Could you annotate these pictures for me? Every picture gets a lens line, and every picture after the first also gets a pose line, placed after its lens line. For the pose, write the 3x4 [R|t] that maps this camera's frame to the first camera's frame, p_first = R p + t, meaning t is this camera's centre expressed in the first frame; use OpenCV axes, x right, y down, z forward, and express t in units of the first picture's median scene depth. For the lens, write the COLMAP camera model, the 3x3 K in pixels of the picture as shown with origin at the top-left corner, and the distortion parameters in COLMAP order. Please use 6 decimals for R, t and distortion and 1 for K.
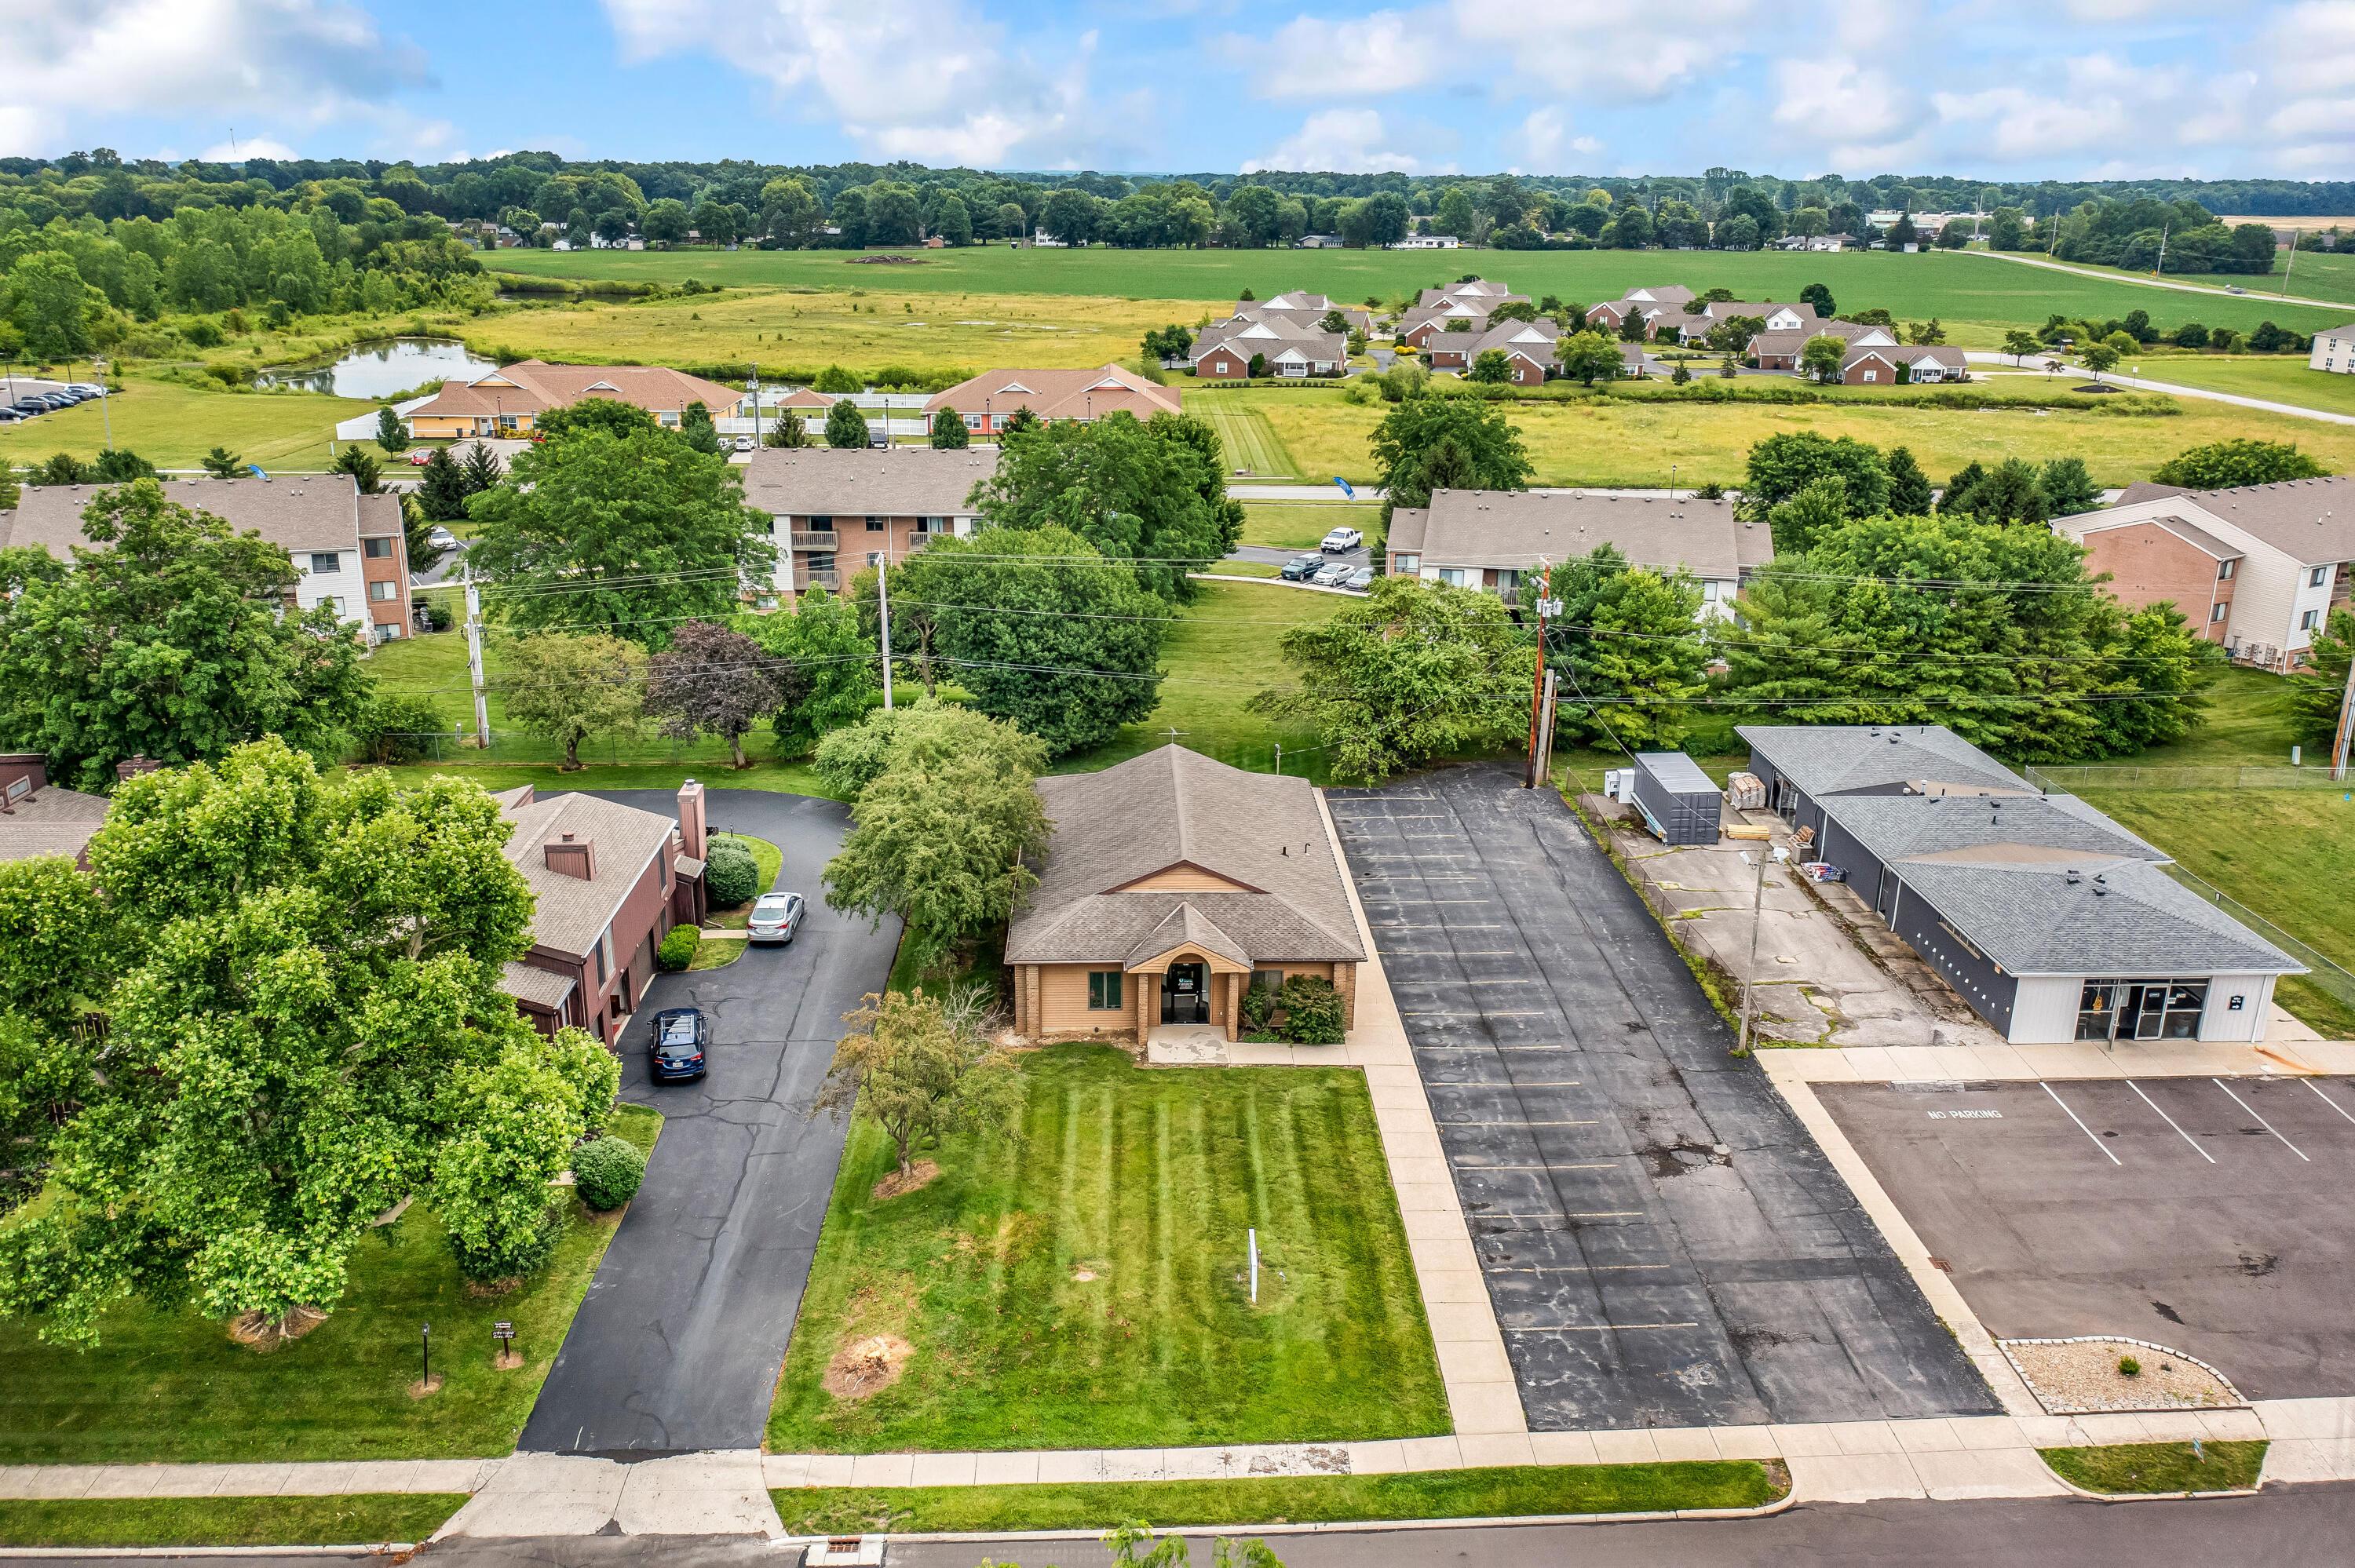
lens RADIAL K [[1870.9, 0, 1185.7], [0, 1870.9, 785.8], [0, 0, 1]] dist [-0.005858, 0.014942]
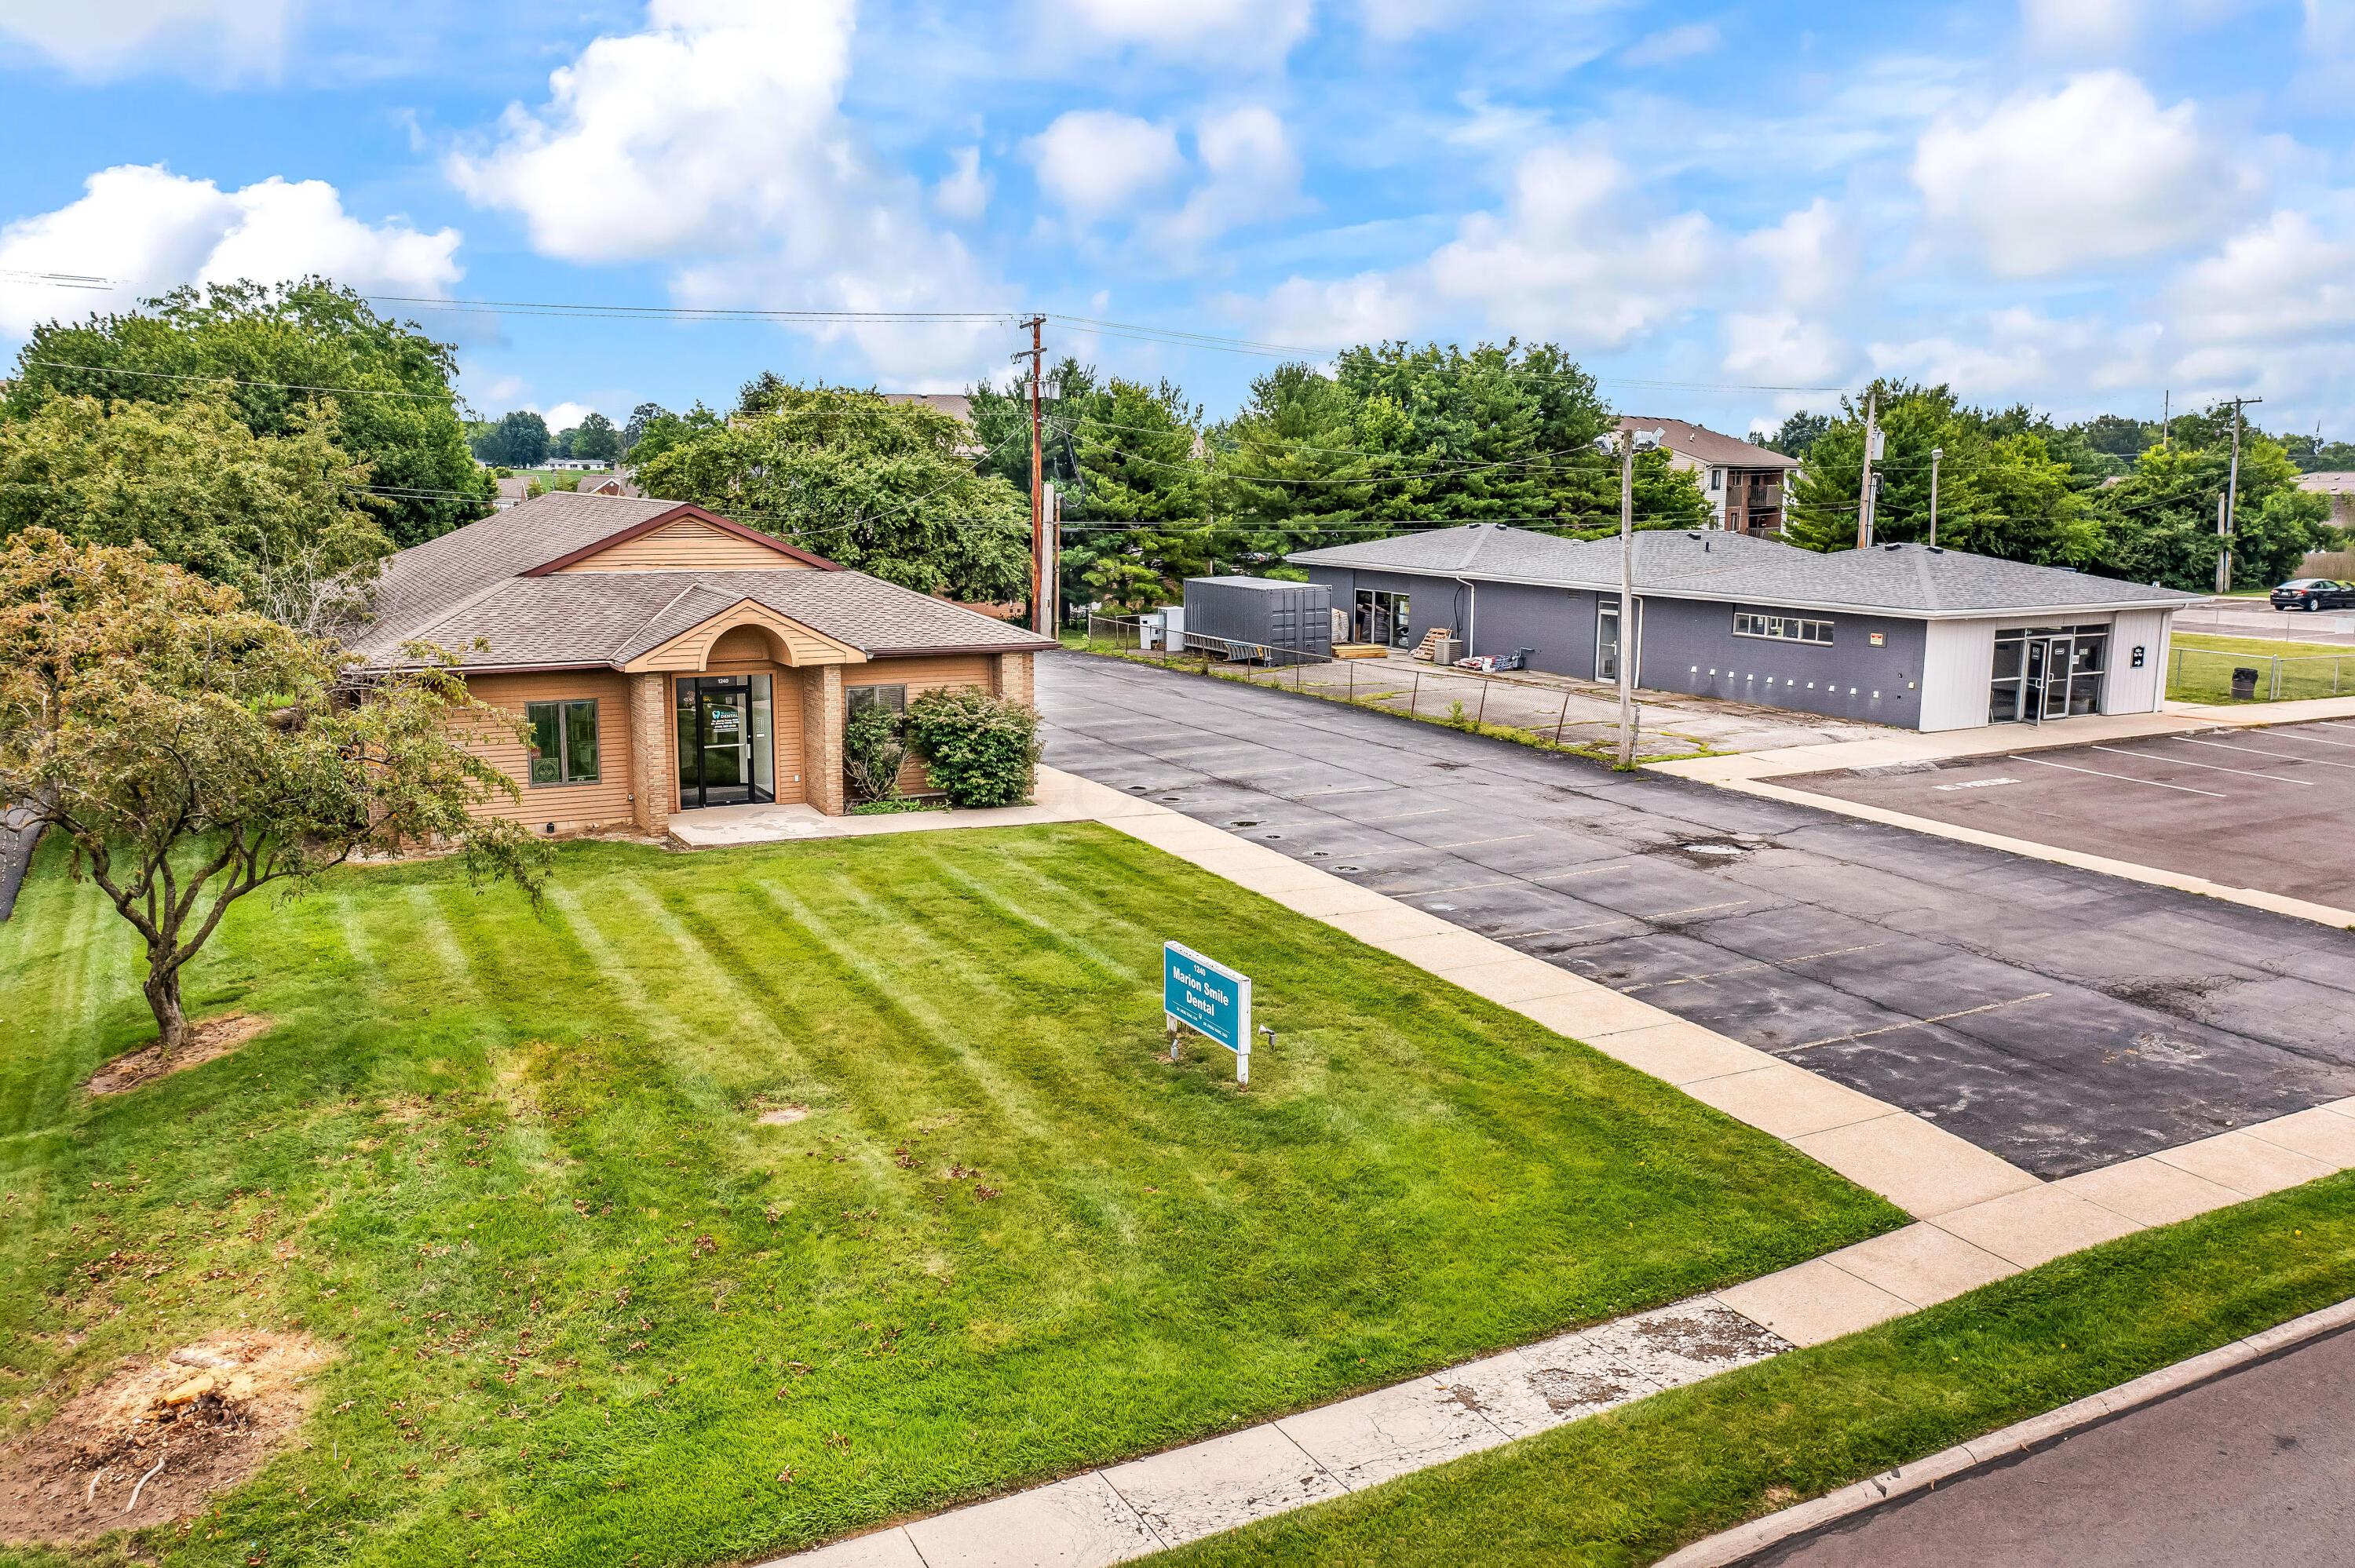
lens RADIAL K [[1870.9, 0, 1178.3], [0, 1870.9, 796.1], [0, 0, 1]] dist [-0.005858, 0.014942]
pose [[0.900494, -0.082223, 0.427025, -0.109564], [0.142065, 0.983707, -0.110171, 0.202277], [-0.411009, 0.159873, 0.897503, 0.503778]]
